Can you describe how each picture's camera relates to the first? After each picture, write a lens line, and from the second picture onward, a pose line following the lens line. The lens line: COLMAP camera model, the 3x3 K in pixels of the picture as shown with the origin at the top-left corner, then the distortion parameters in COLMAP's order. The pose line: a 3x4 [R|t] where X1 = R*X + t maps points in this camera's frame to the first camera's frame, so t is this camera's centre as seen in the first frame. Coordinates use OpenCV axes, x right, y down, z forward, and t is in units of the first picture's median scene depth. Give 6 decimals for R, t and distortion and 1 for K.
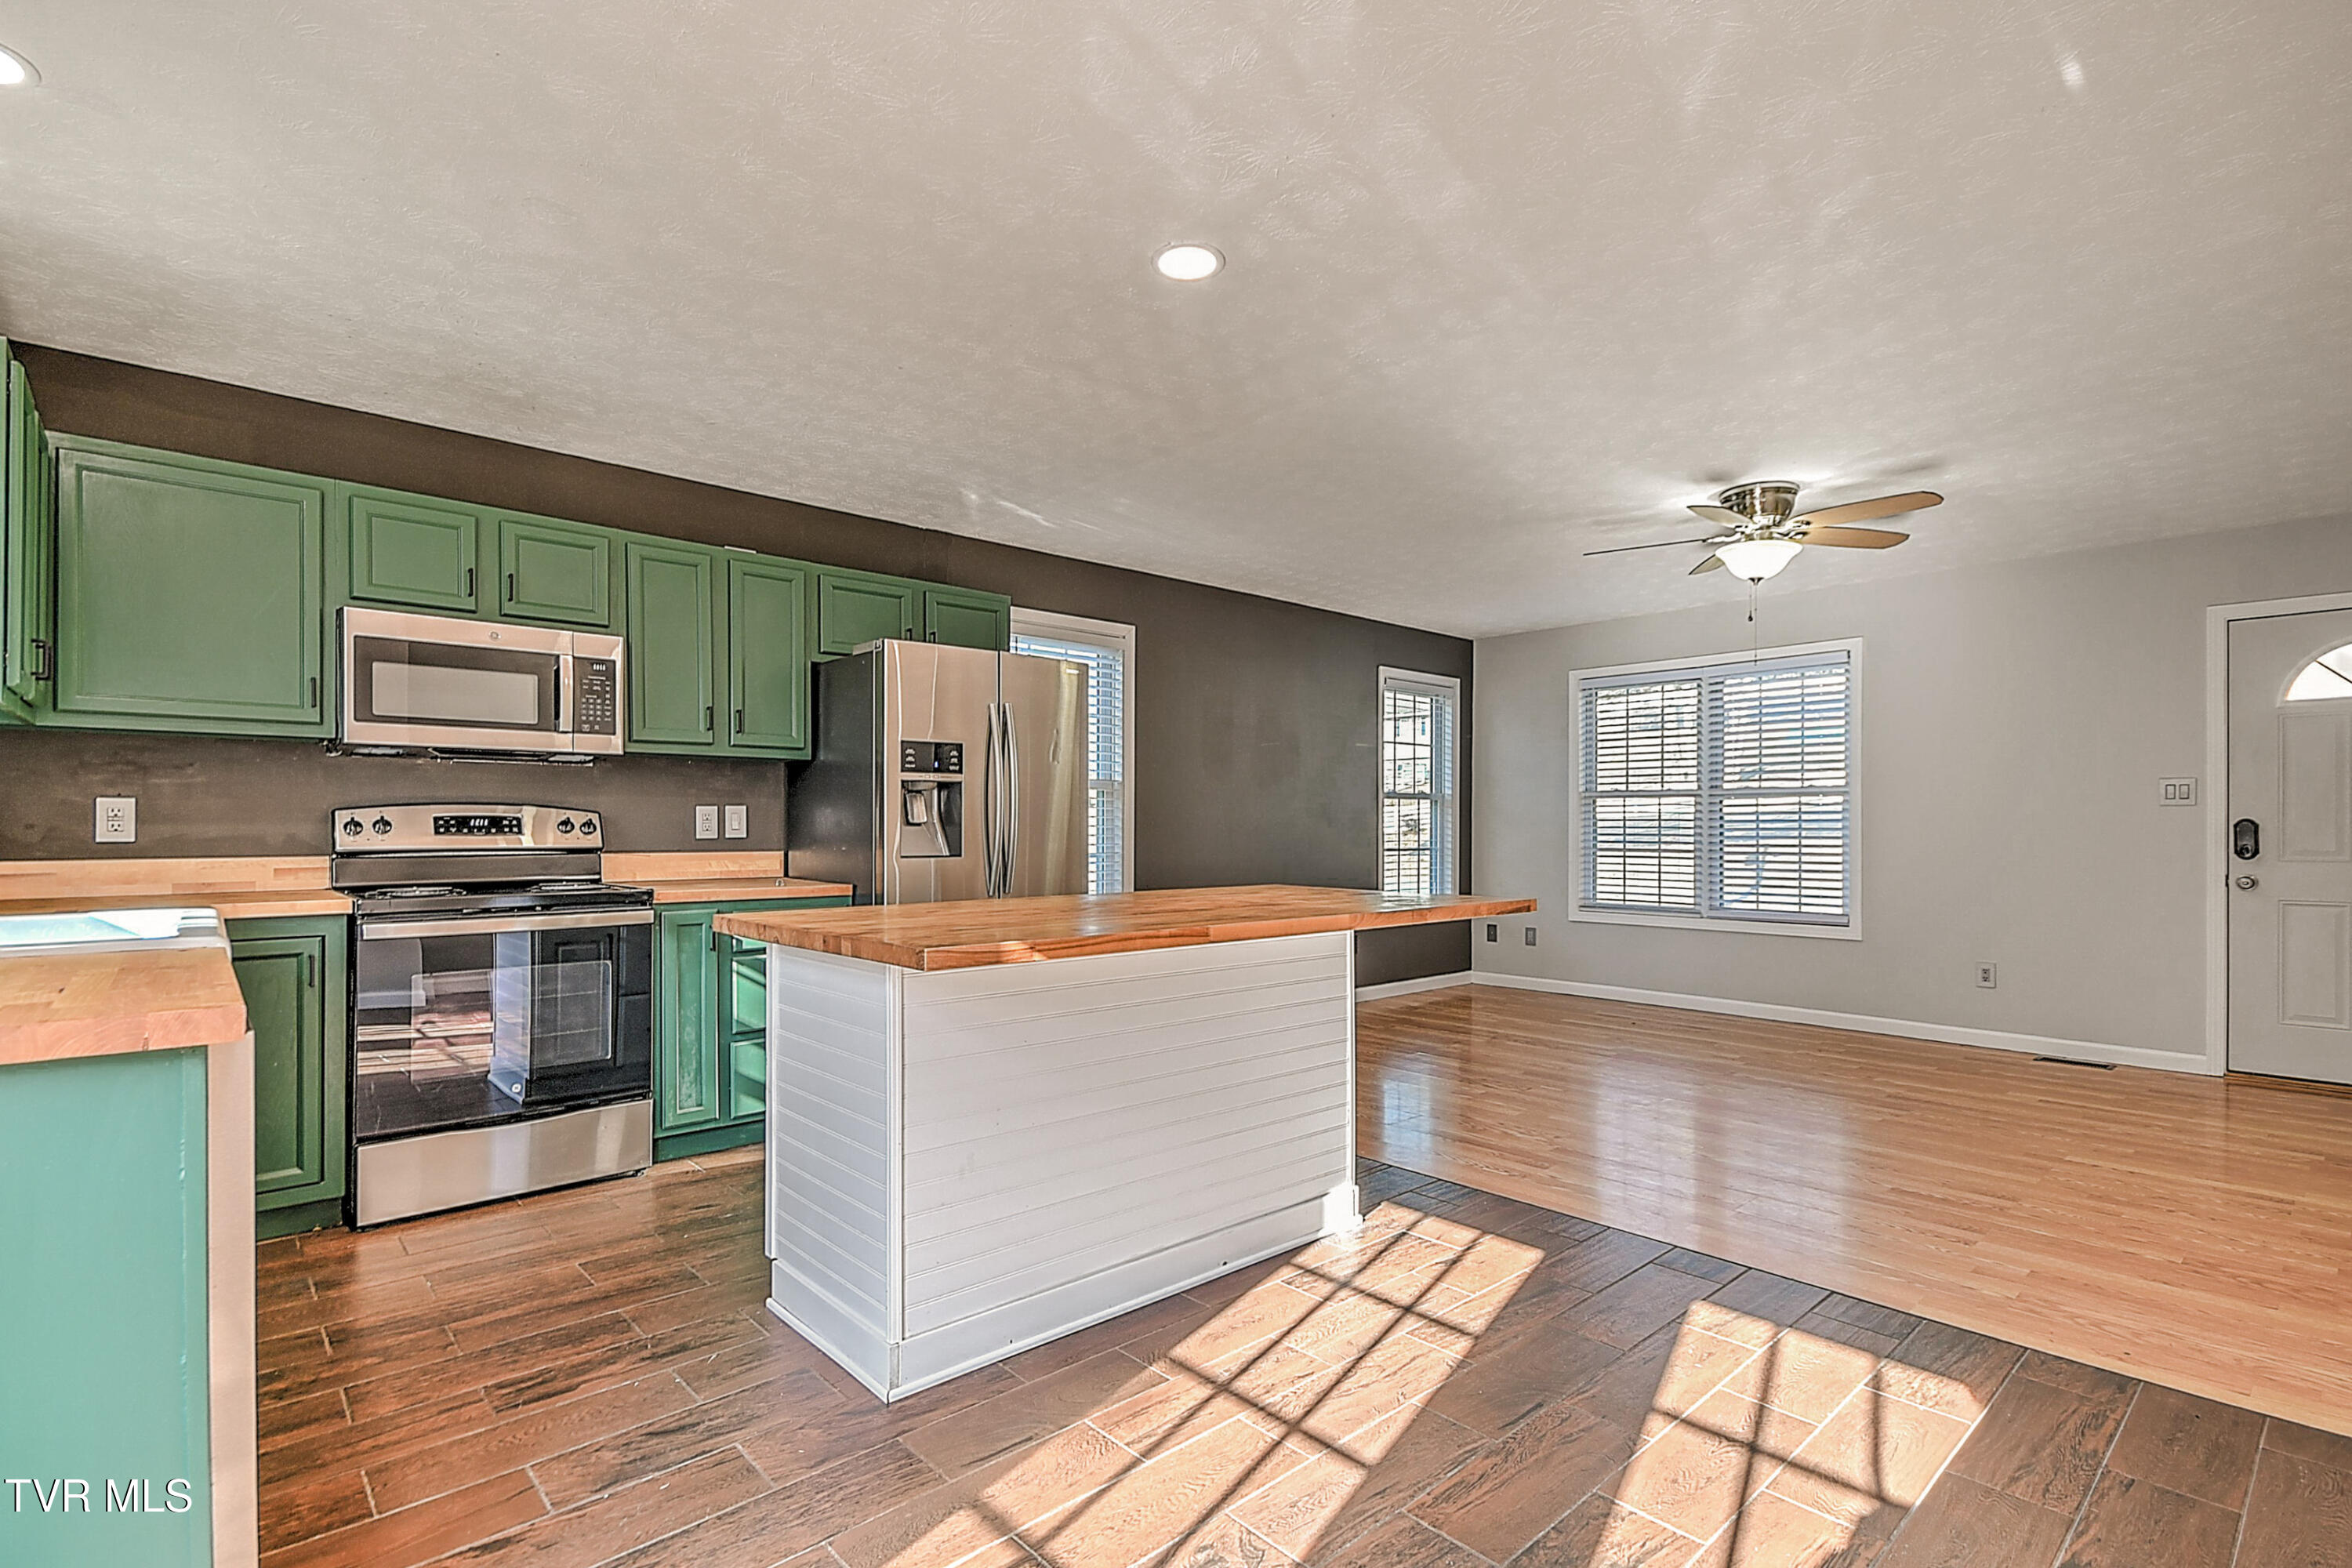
lens RADIAL K [[1079.9, 0, 1165.9], [0, 1079.9, 839.3], [0, 0, 1]] dist [0.007515, -0.003617]
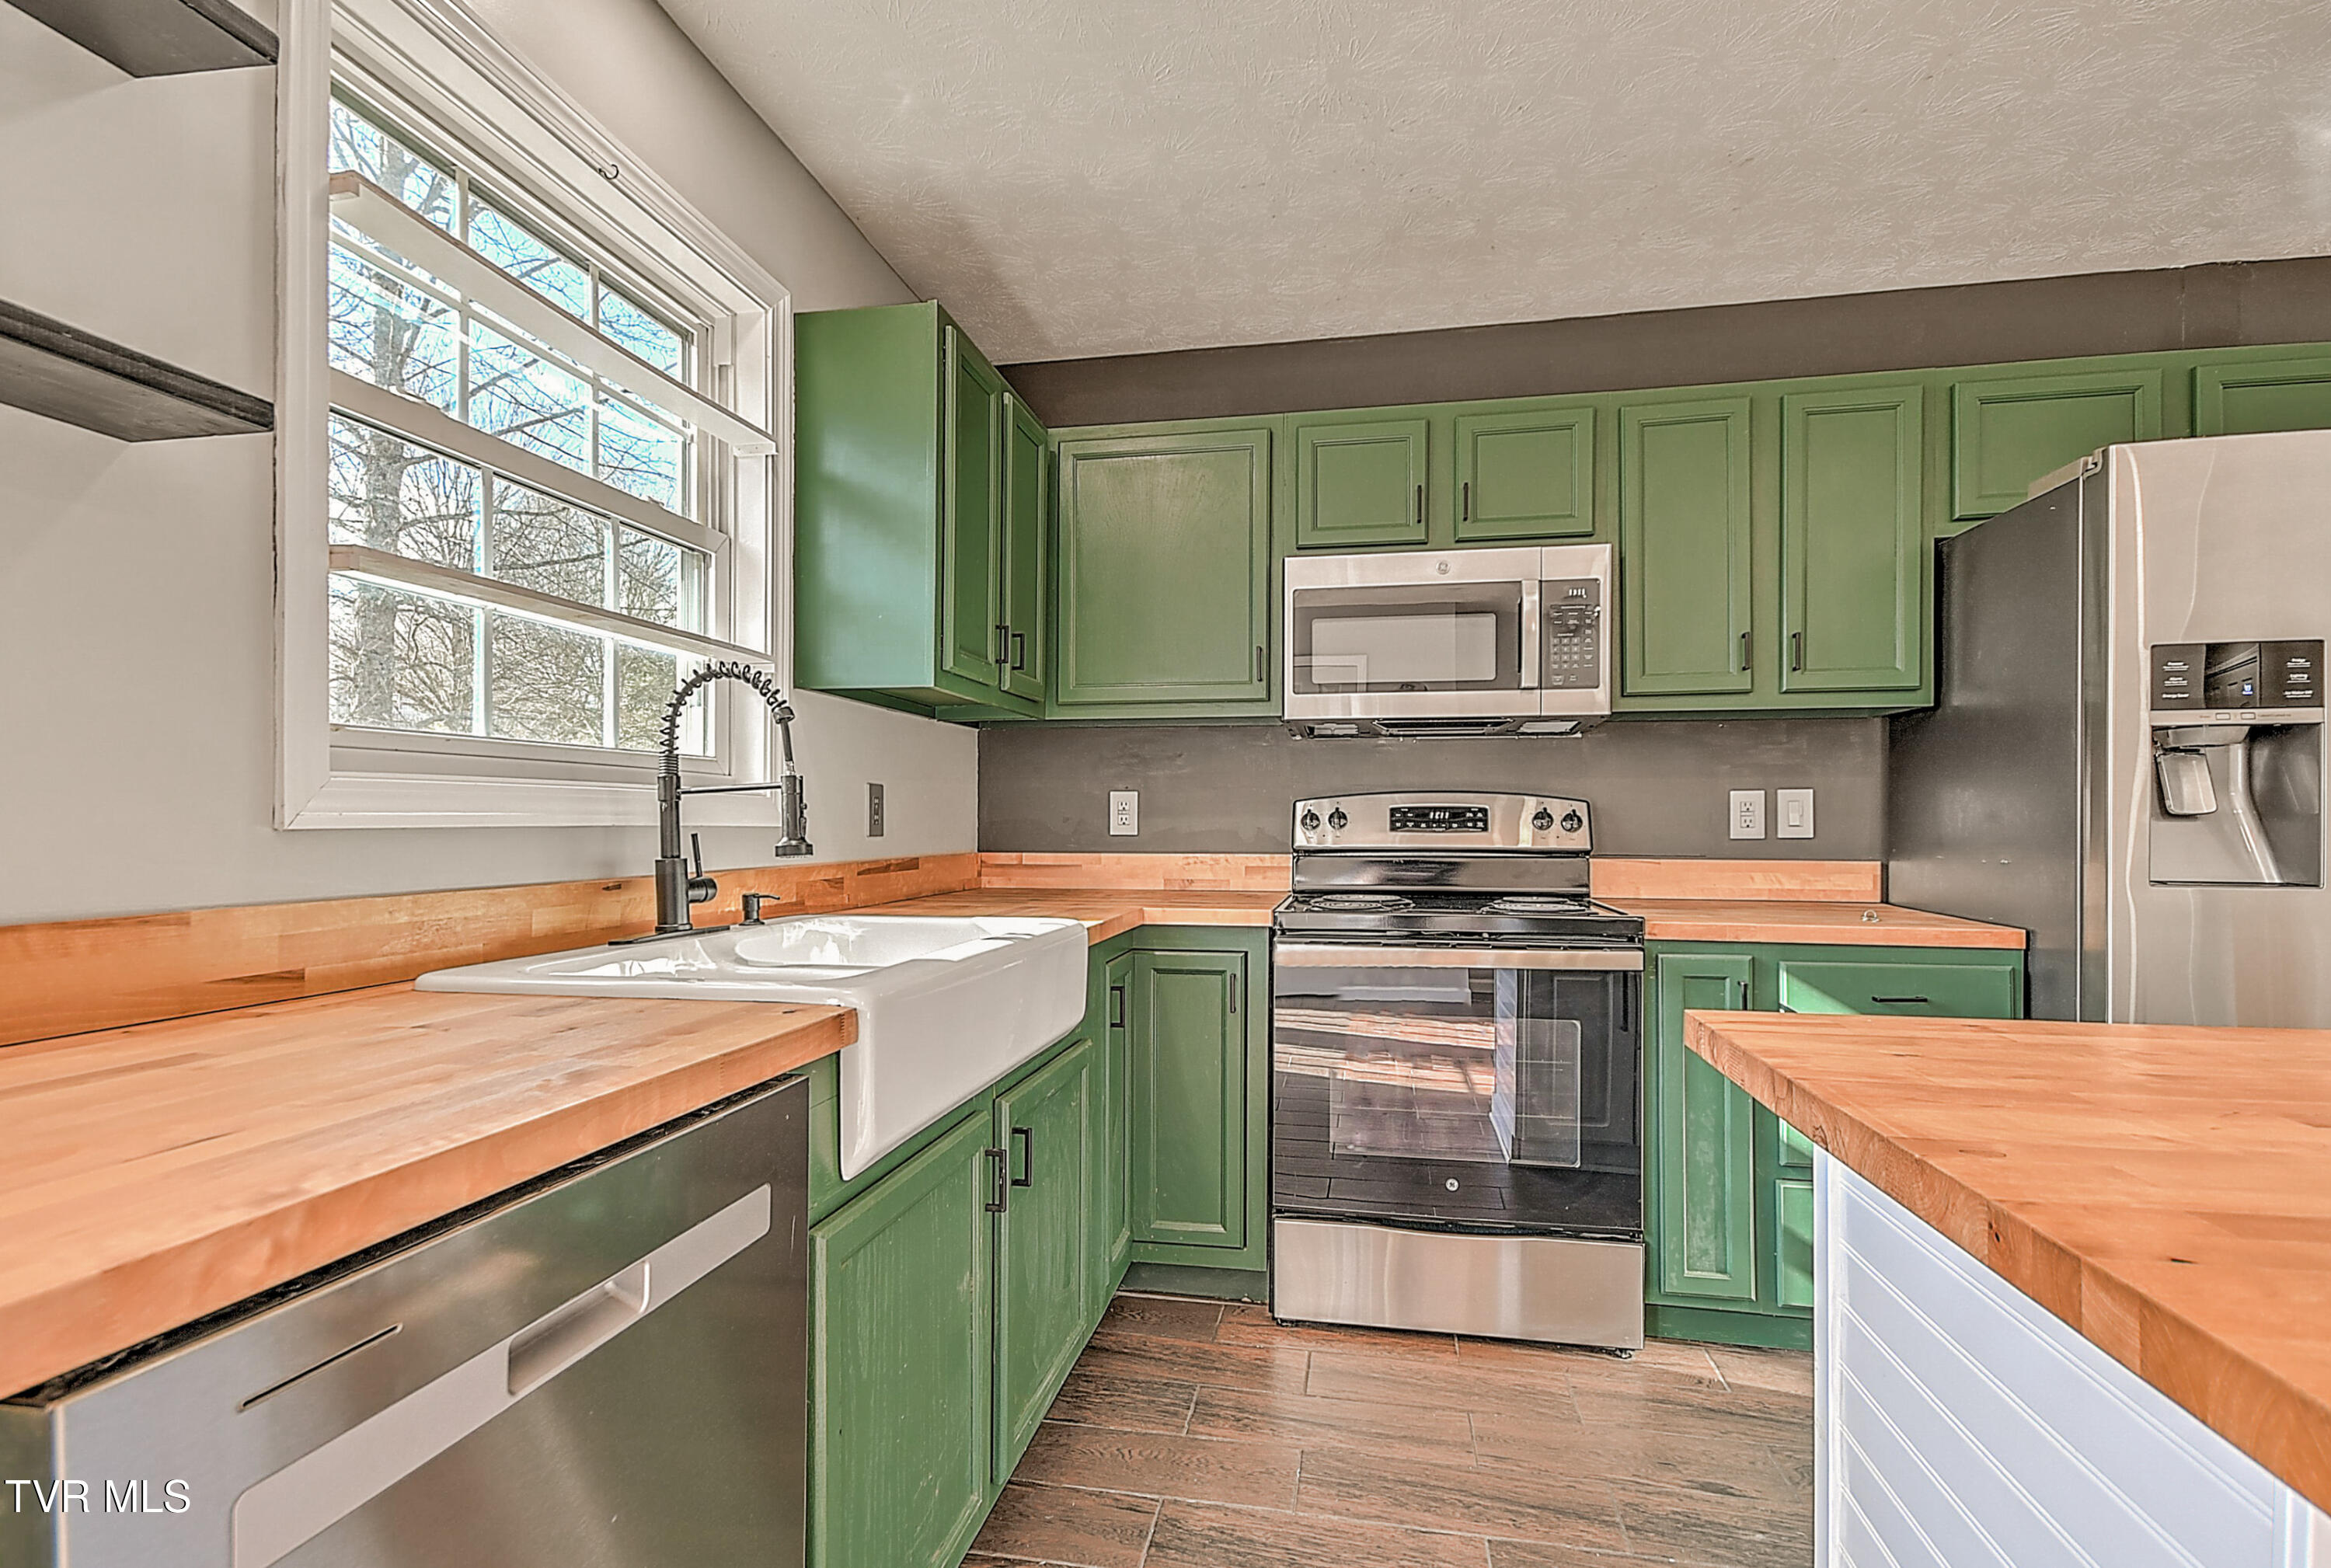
lens RADIAL K [[1091.2, 0, 1163.8], [0, 1091.2, 815.5], [0, 0, 1]] dist [0.013324, -0.000951]
pose [[0.597969, -0.002443, -0.801516, -0.120941], [-0.010950, 0.999877, -0.011217, -0.004255], [0.801445, 0.015484, 0.597868, 0.372920]]
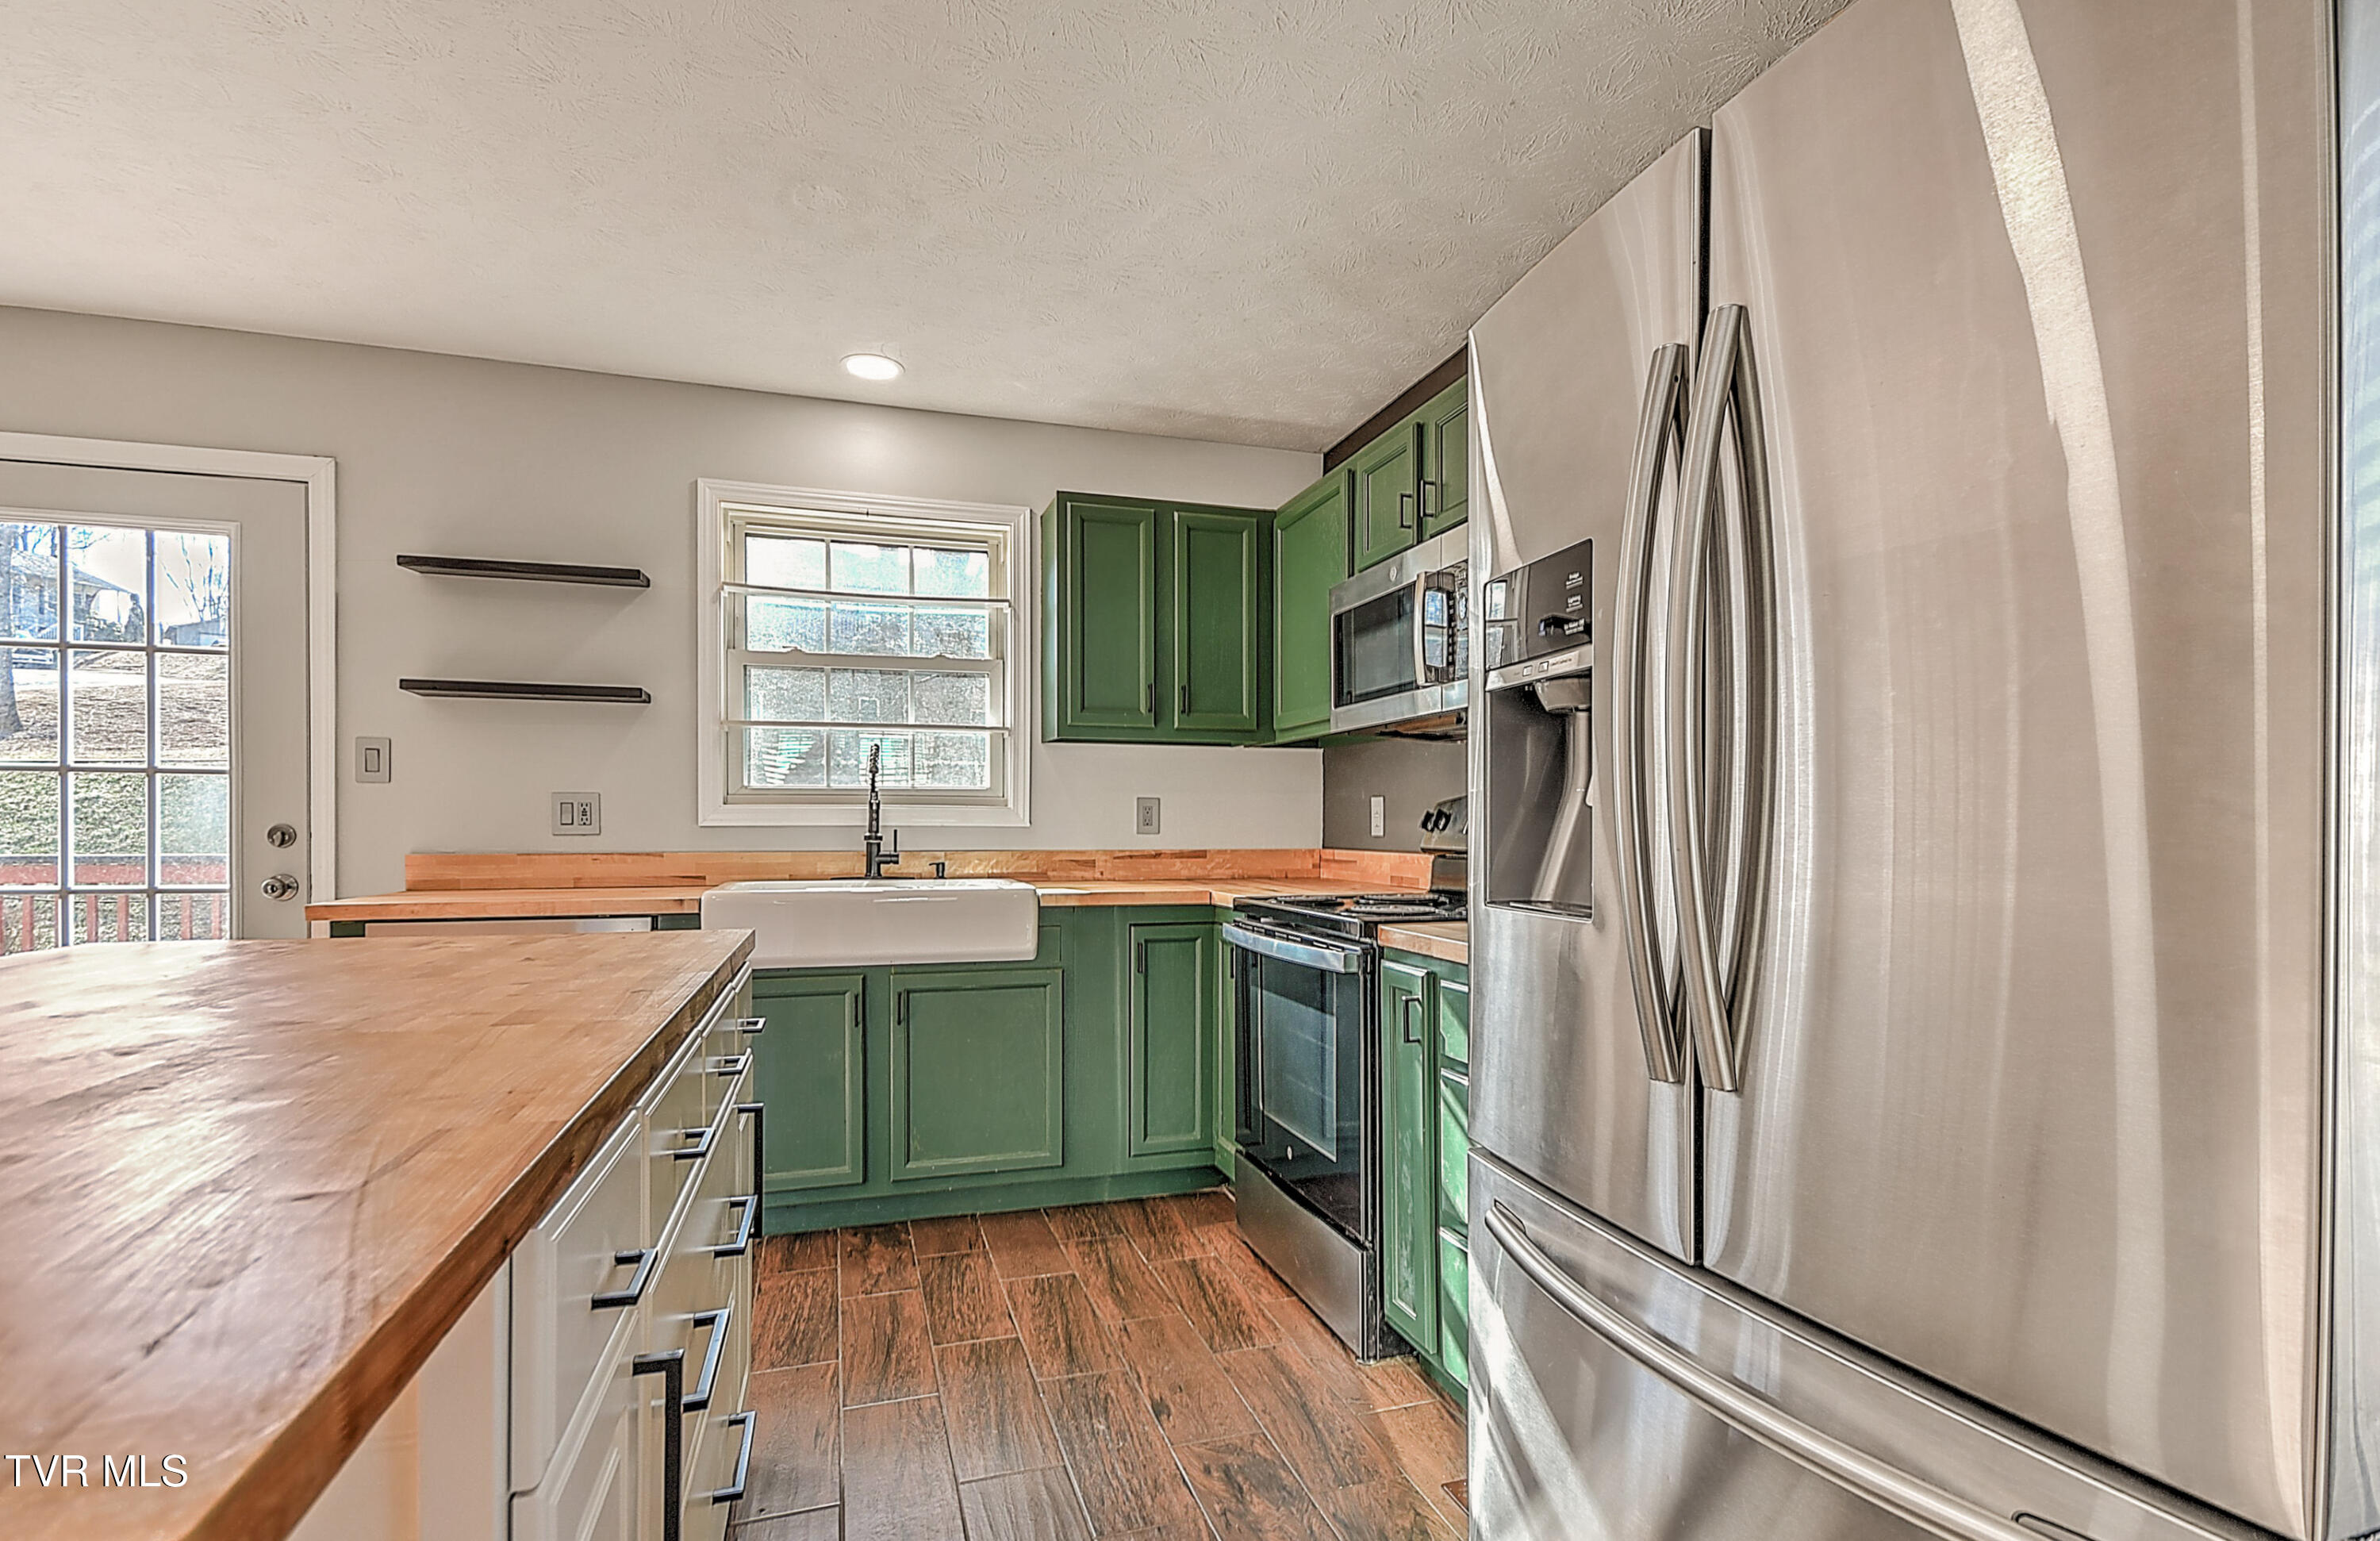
lens RADIAL K [[1107.0, 0, 1204.8], [0, 1107.0, 831.0], [0, 0, 1]] dist [0.008204, -0.001507]
pose [[-0.400694, 0.005549, -0.916195, 0.148229], [-0.011417, 0.999874, 0.011049, -0.011879], [0.916141, 0.014888, -0.400580, 1.141092]]
